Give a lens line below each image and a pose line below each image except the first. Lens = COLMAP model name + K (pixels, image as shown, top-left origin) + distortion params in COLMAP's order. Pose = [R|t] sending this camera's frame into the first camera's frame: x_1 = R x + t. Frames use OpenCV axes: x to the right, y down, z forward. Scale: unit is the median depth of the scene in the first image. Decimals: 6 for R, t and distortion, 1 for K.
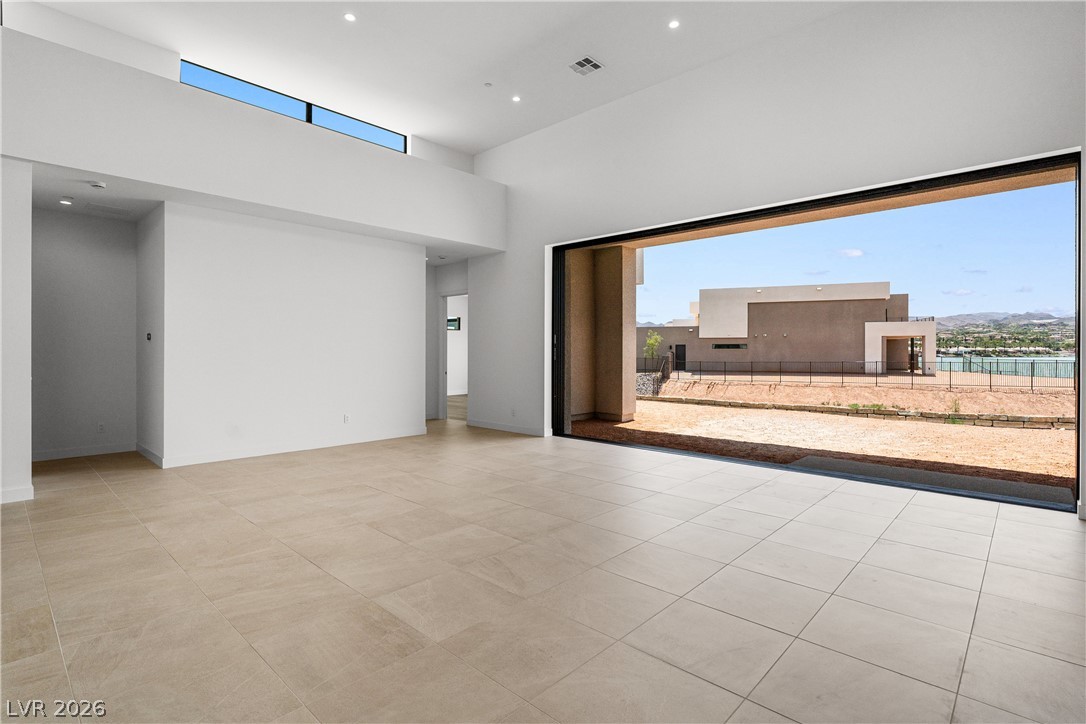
lens RADIAL K [[524.7, 0, 542.7], [0, 524.7, 355.1], [0, 0, 1]] dist [0.000581, -0.000098]
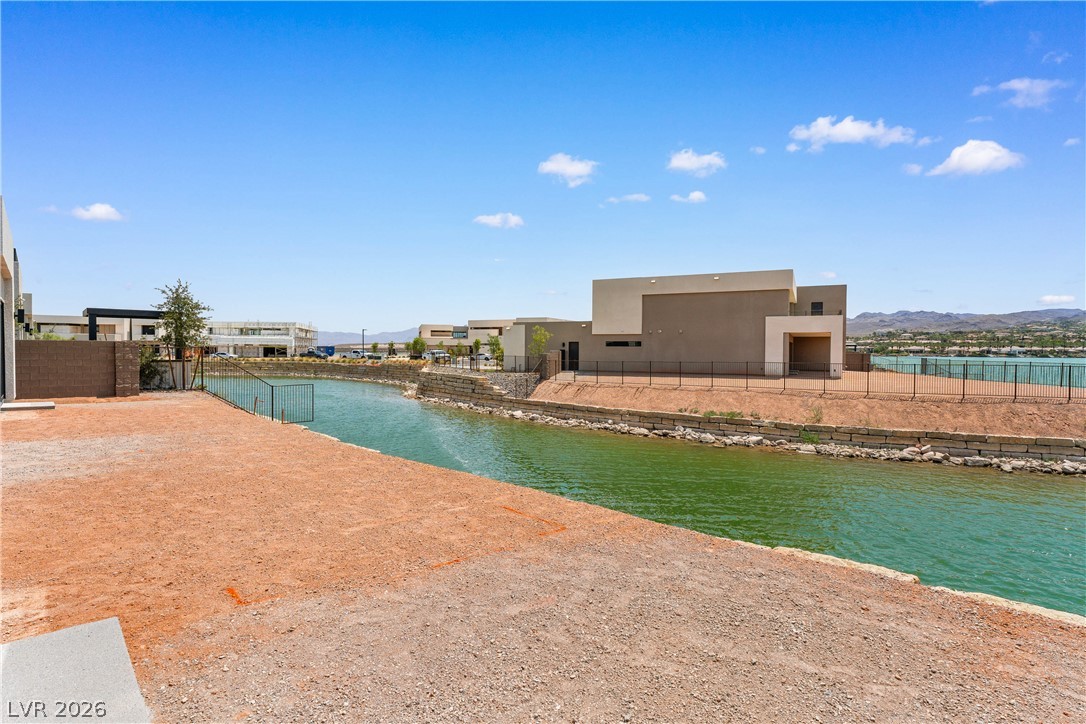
lens RADIAL K [[535.0, 0, 537.3], [0, 535.0, 357.7], [0, 0, 1]] dist [-0.001471, -0.000438]
pose [[0.997557, 0.005159, -0.069665, 0.286706], [-0.004580, 0.999954, 0.008469, -0.000317], [0.069706, -0.008129, 0.997534, 0.087224]]
